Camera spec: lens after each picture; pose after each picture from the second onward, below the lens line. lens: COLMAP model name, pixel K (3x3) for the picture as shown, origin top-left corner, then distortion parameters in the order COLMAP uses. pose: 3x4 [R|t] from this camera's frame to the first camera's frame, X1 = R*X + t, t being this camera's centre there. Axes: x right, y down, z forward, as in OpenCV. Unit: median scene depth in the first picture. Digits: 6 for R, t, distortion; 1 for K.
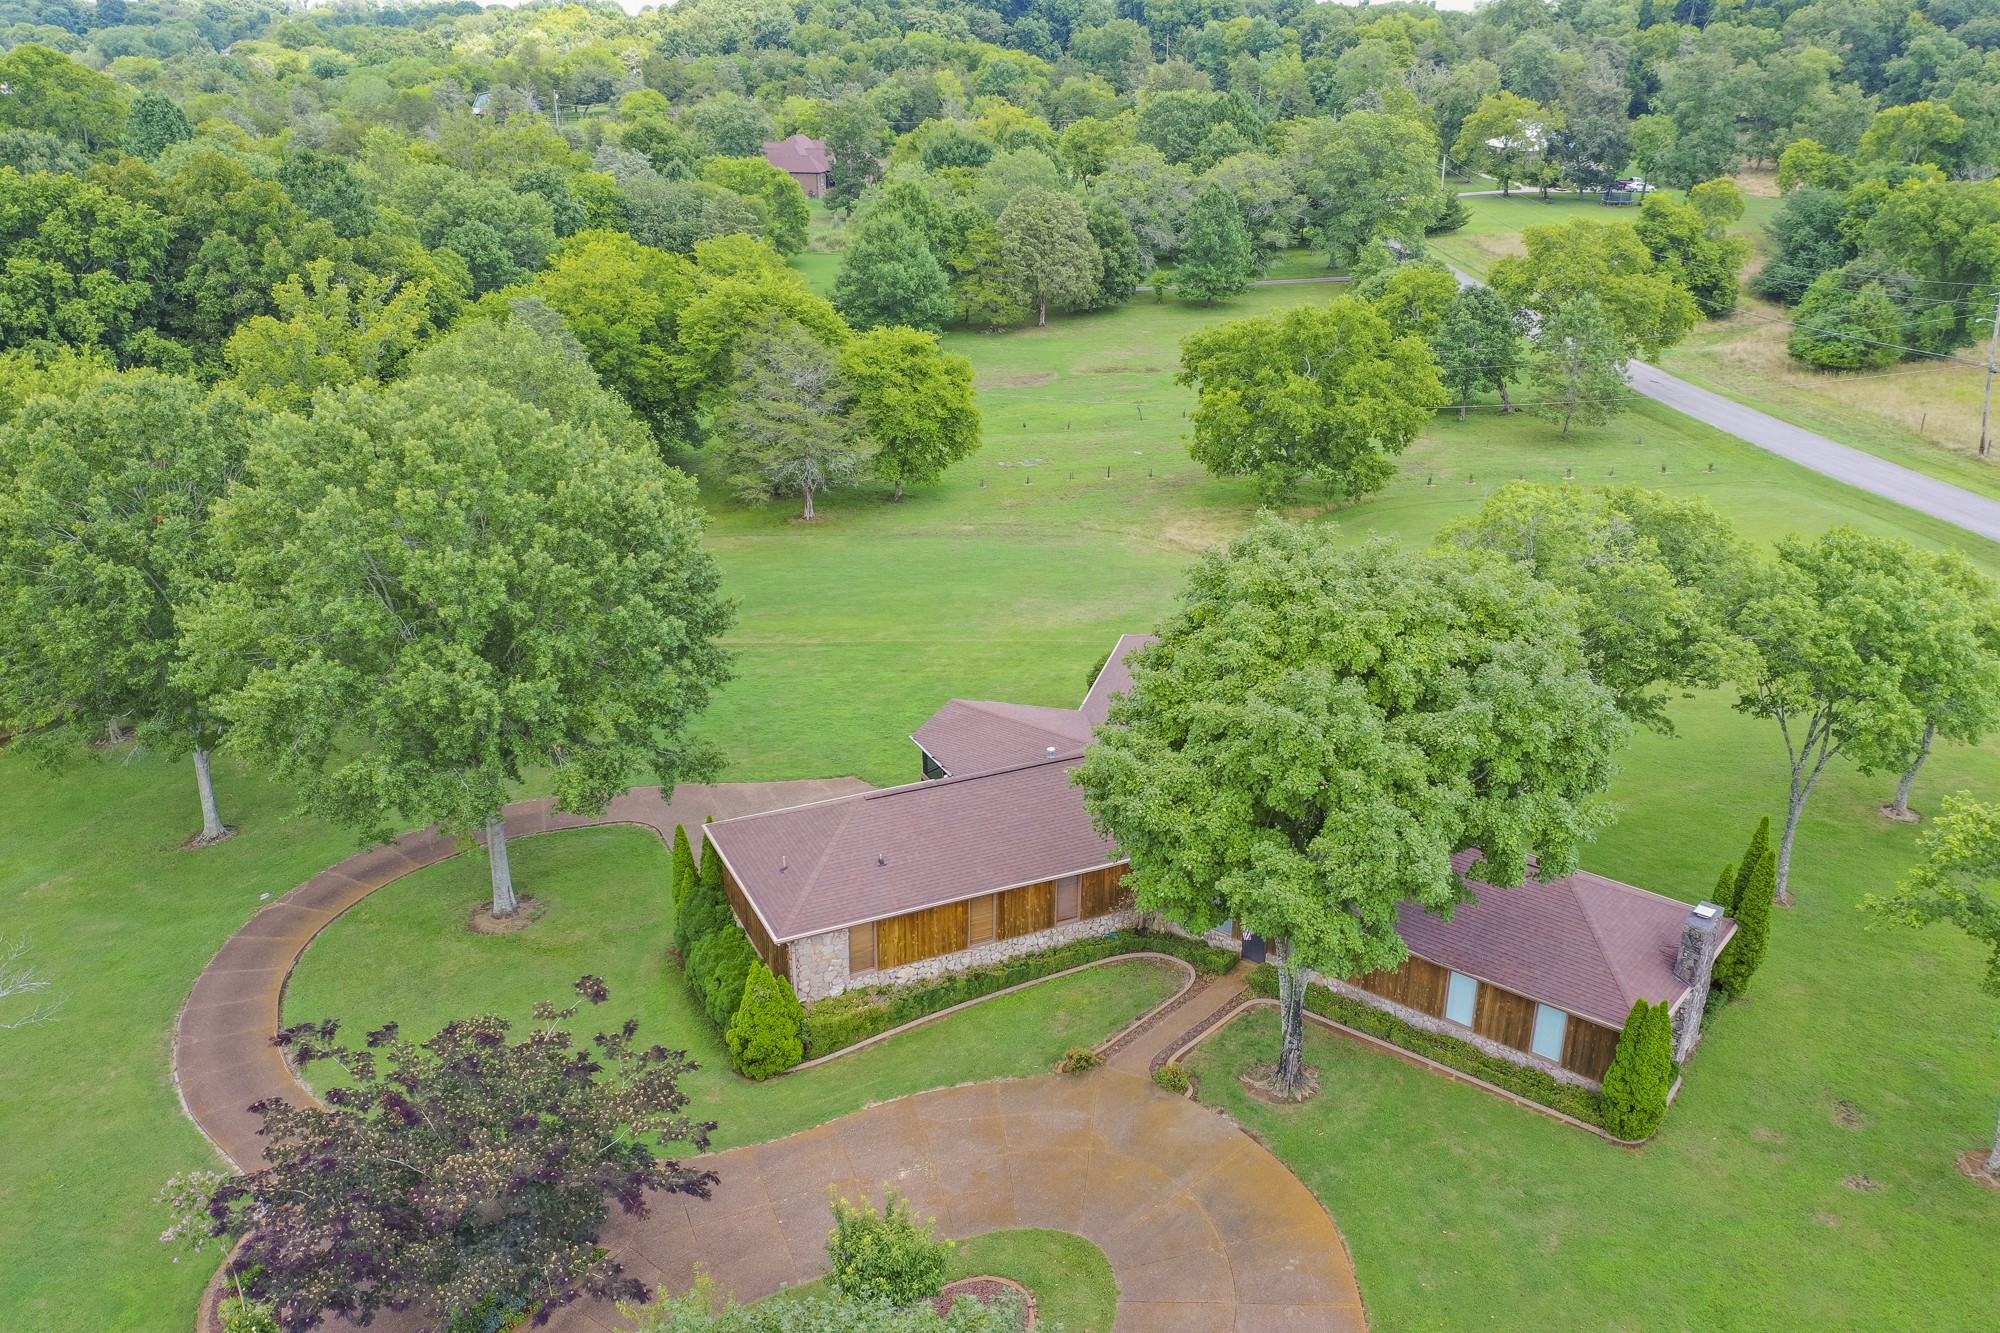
lens RADIAL K [[1570.8, 0, 994.9], [0, 1570.8, 667.0], [0, 0, 1]] dist [0.004839, 0.003572]
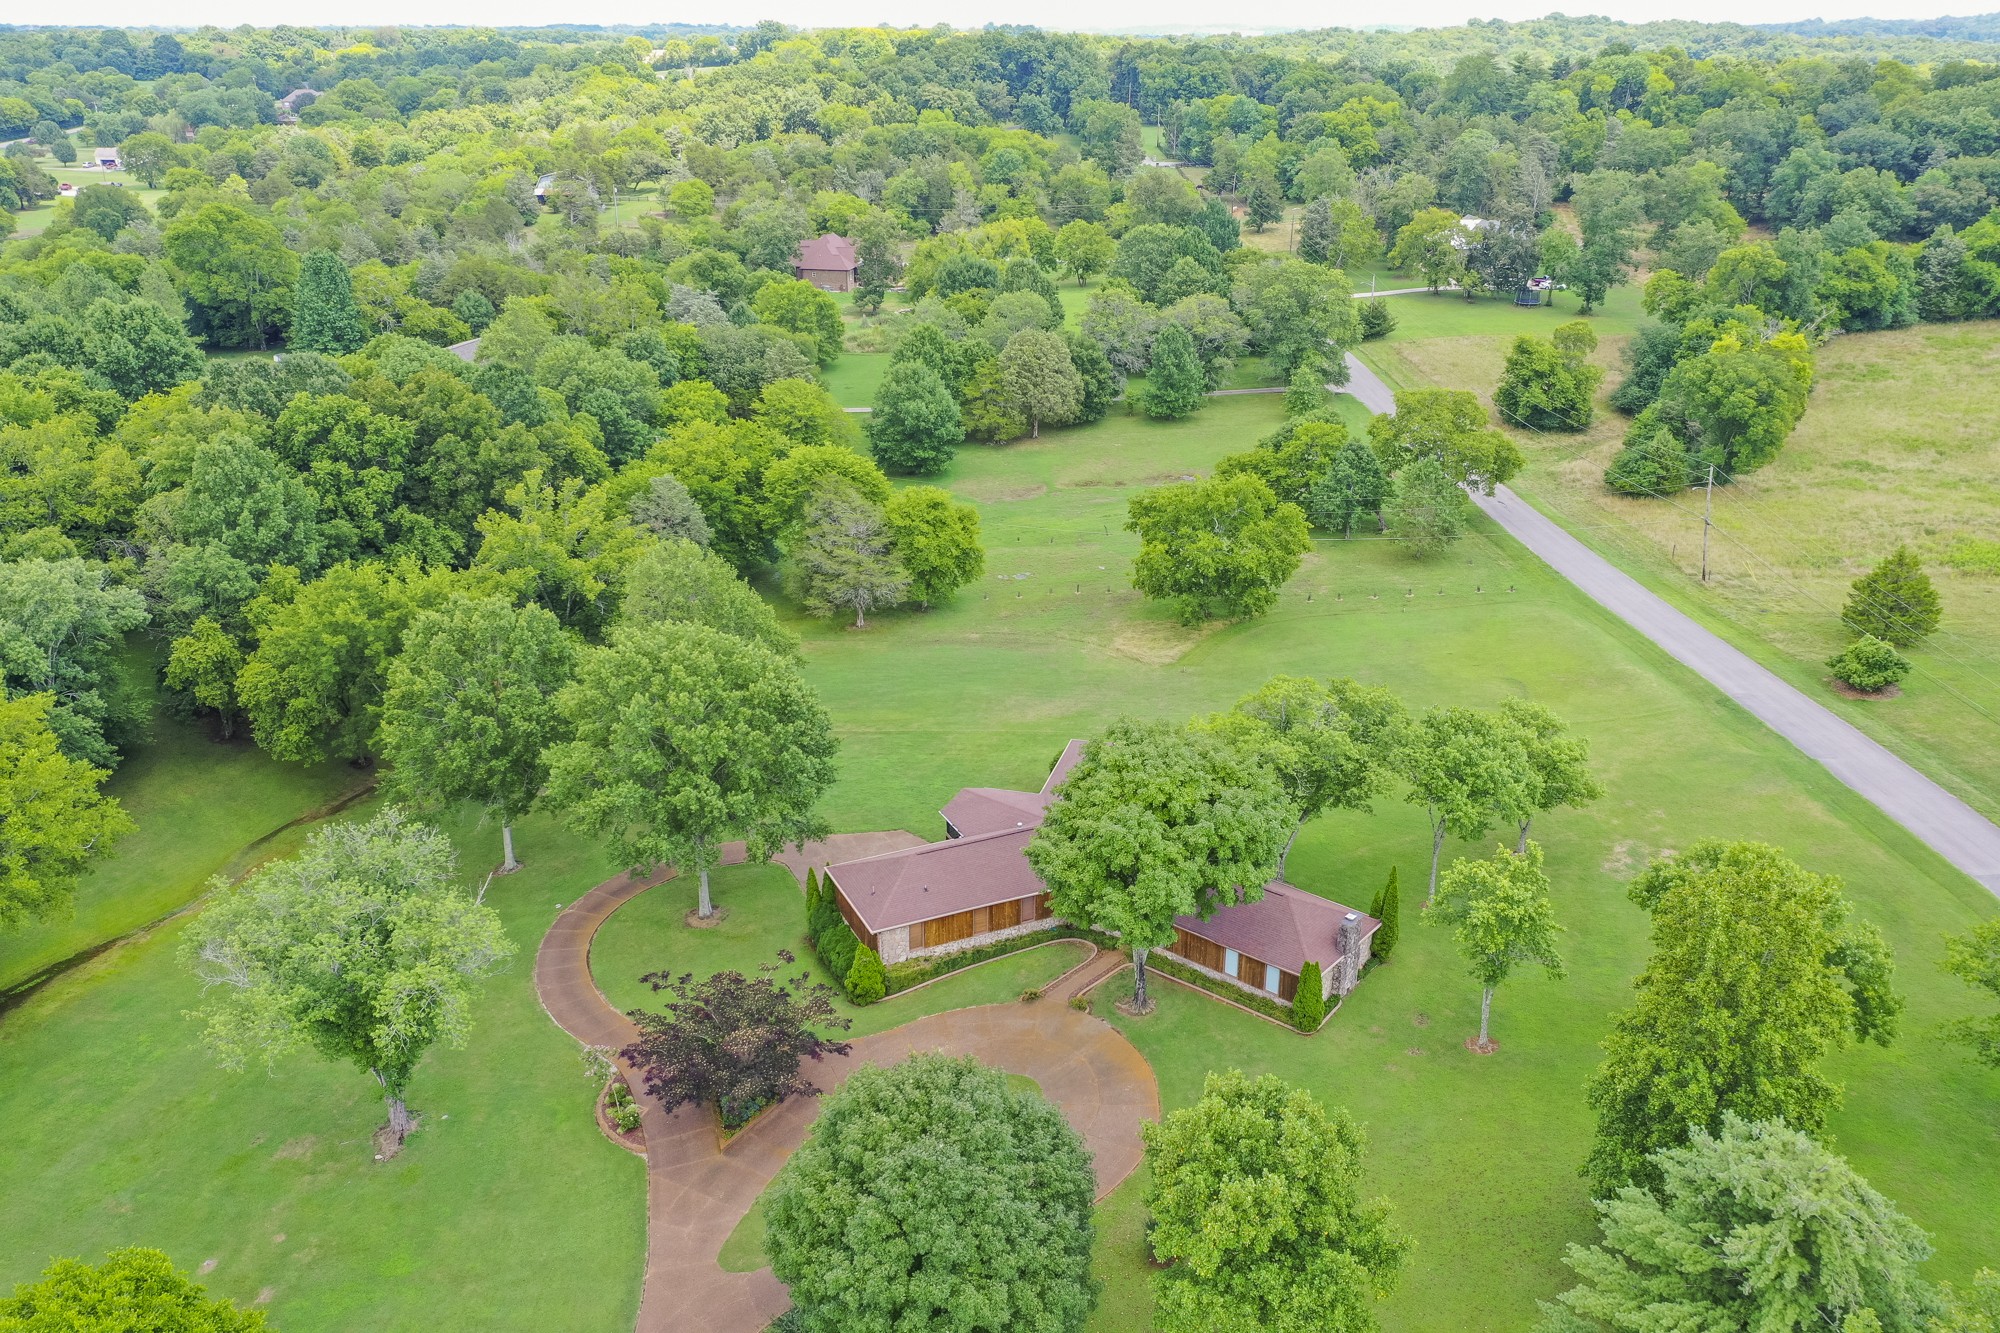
lens RADIAL K [[1570.8, 0, 994.9], [0, 1570.8, 667.0], [0, 0, 1]] dist [0.004839, 0.003572]
pose [[0.999969, -0.002419, -0.007500, 0.011239], [0.002473, 0.999971, 0.007192, -0.072691], [0.007482, -0.007210, 0.999946, -0.407487]]
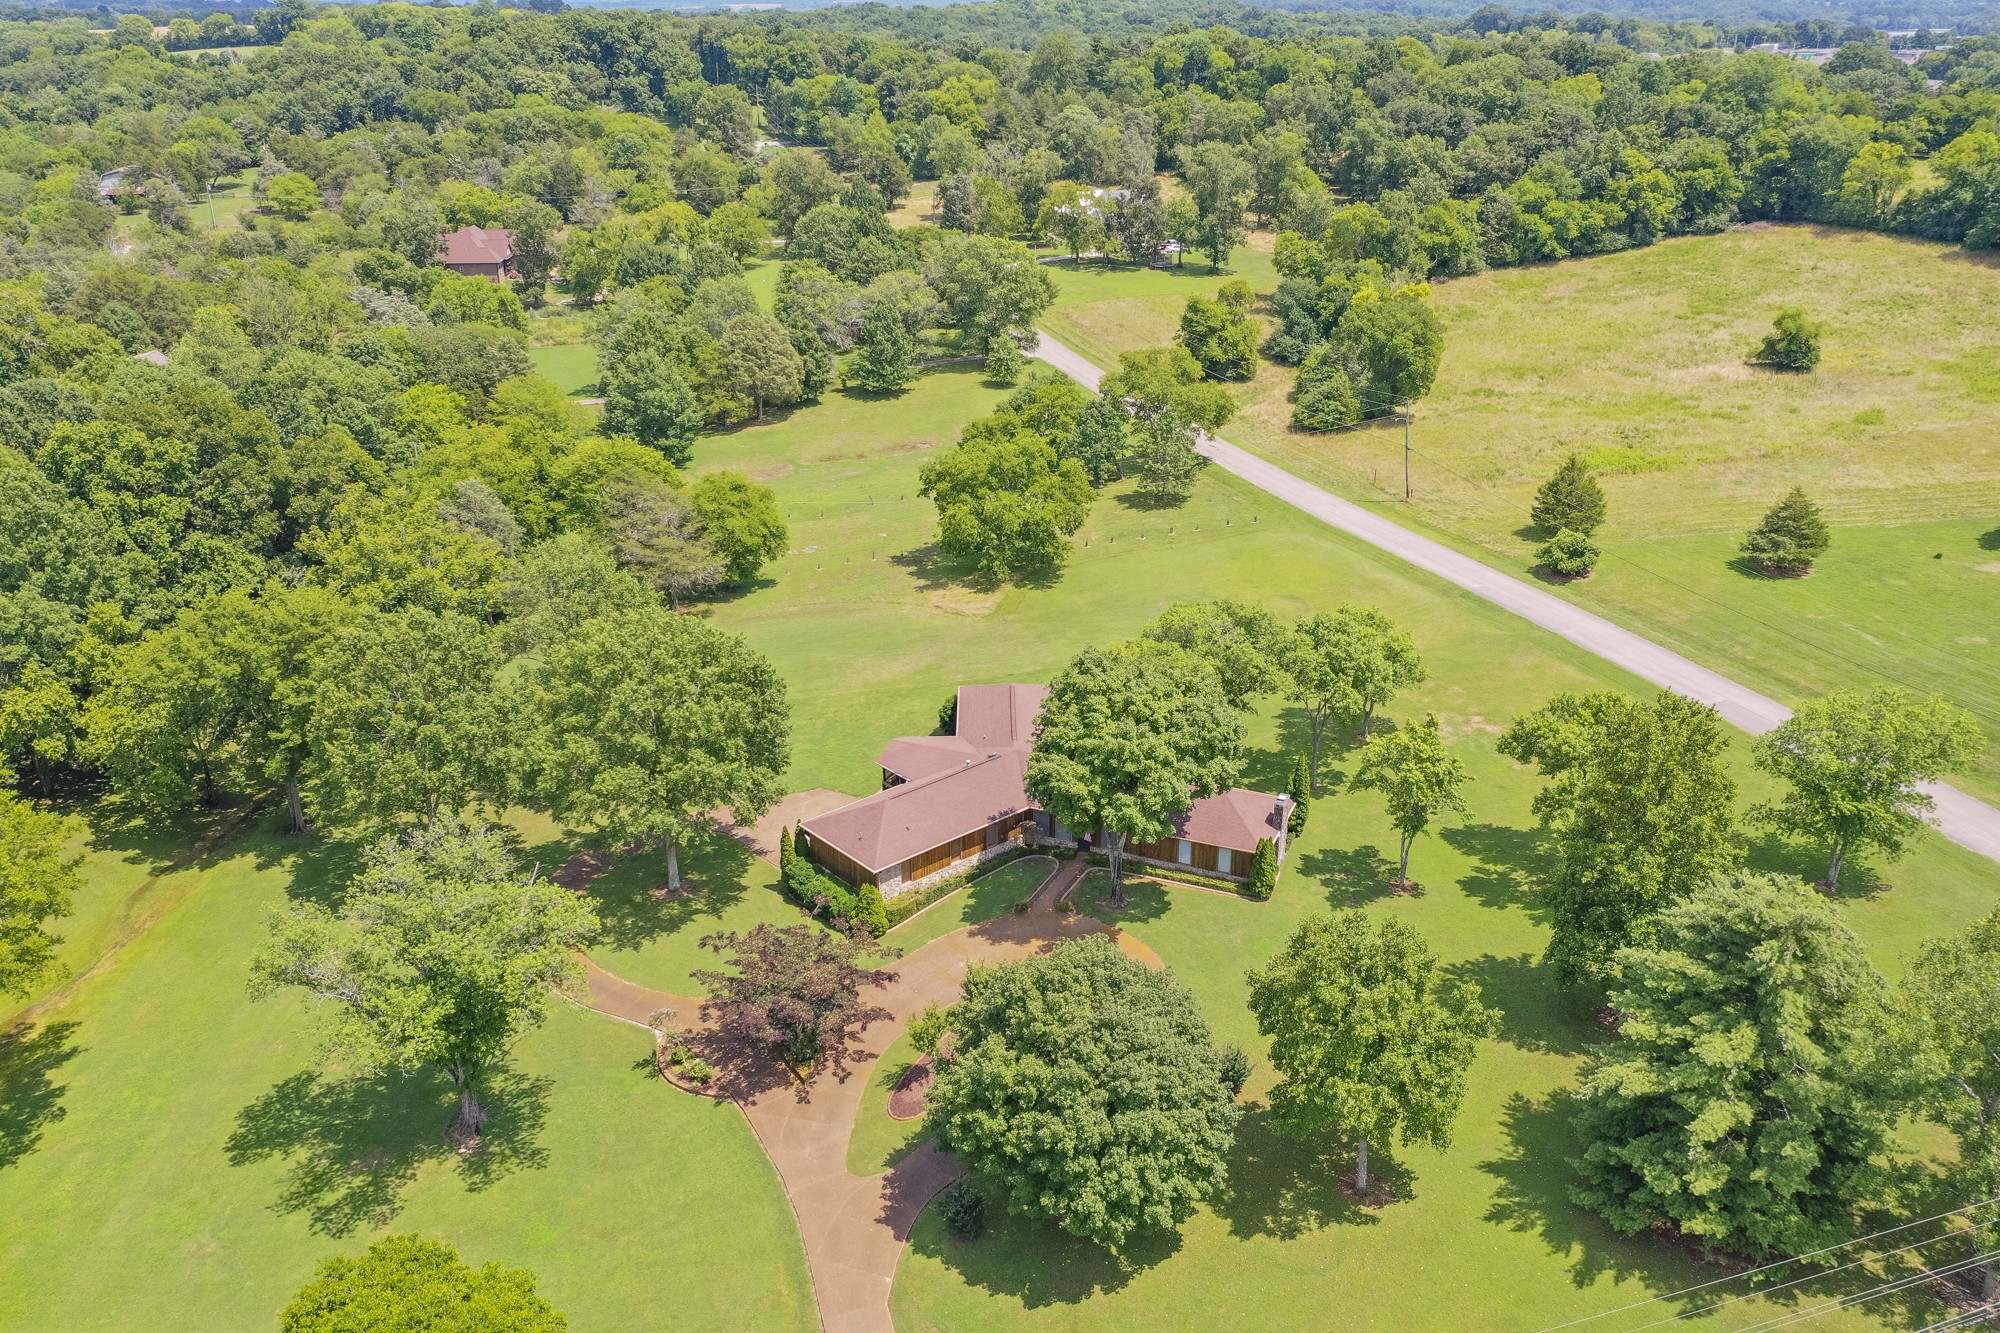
lens RADIAL K [[1570.8, 0, 994.9], [0, 1570.8, 667.0], [0, 0, 1]] dist [0.004839, 0.003572]
pose [[0.961022, -0.113471, 0.252114, -0.217308], [0.107672, 0.993508, 0.036727, -0.070005], [-0.254645, -0.008150, 0.967000, -0.474386]]
